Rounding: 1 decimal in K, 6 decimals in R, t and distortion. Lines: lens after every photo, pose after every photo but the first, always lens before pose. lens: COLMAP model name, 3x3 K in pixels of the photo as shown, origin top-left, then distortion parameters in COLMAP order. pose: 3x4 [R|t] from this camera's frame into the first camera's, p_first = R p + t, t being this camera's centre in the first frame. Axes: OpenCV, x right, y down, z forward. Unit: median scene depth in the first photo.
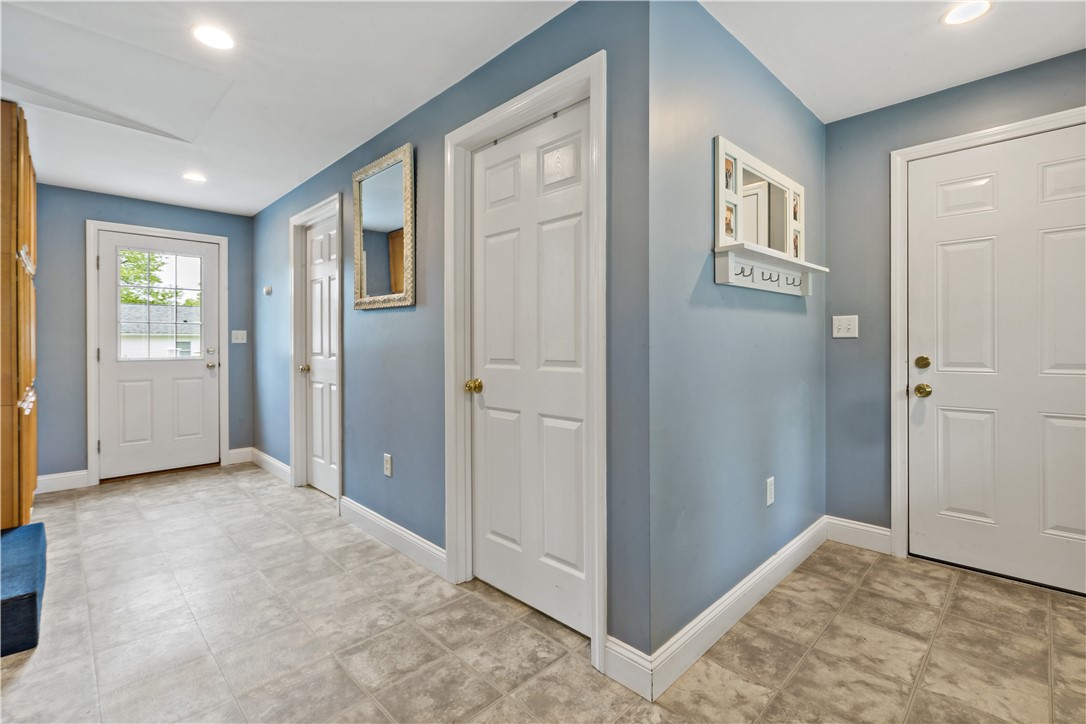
lens RADIAL K [[495.1, 0, 540.1], [0, 495.1, 350.5], [0, 0, 1]] dist [-0.018027, 0.000197]
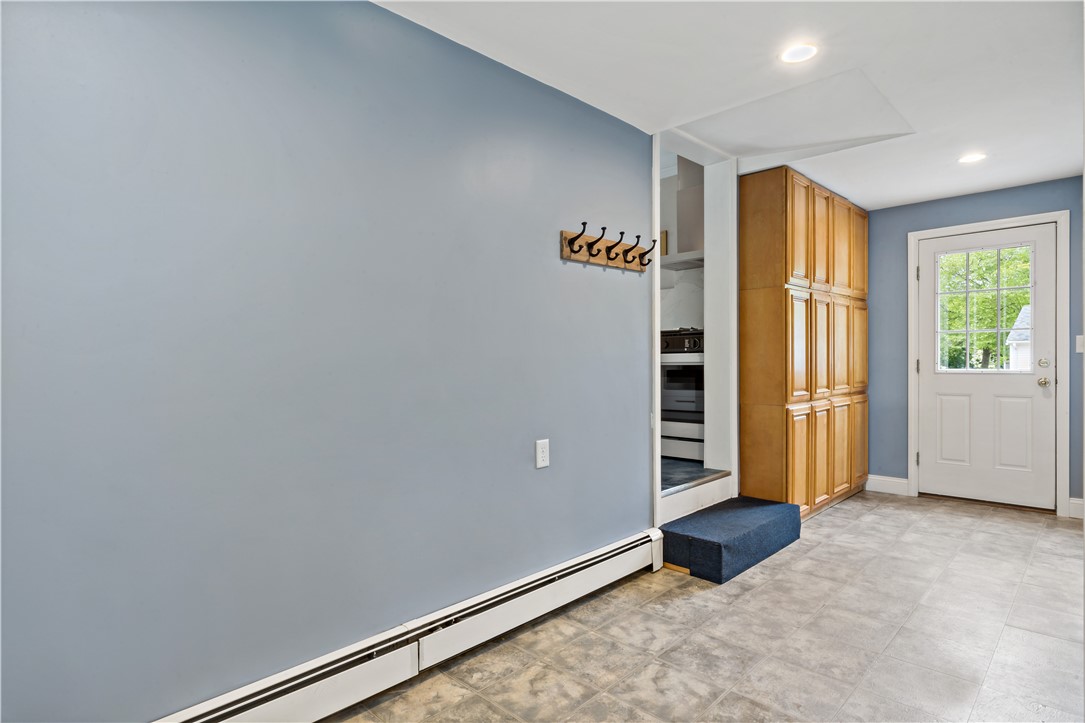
lens RADIAL K [[568.1, 0, 542.5], [0, 568.1, 361.5], [0, 0, 1]] dist [0.001000, 0.000247]
pose [[0.008769, 0.008215, -0.999928, 0.245508], [-0.002861, 0.999962, 0.008190, -0.008168], [0.999957, 0.002789, 0.008792, 0.227304]]
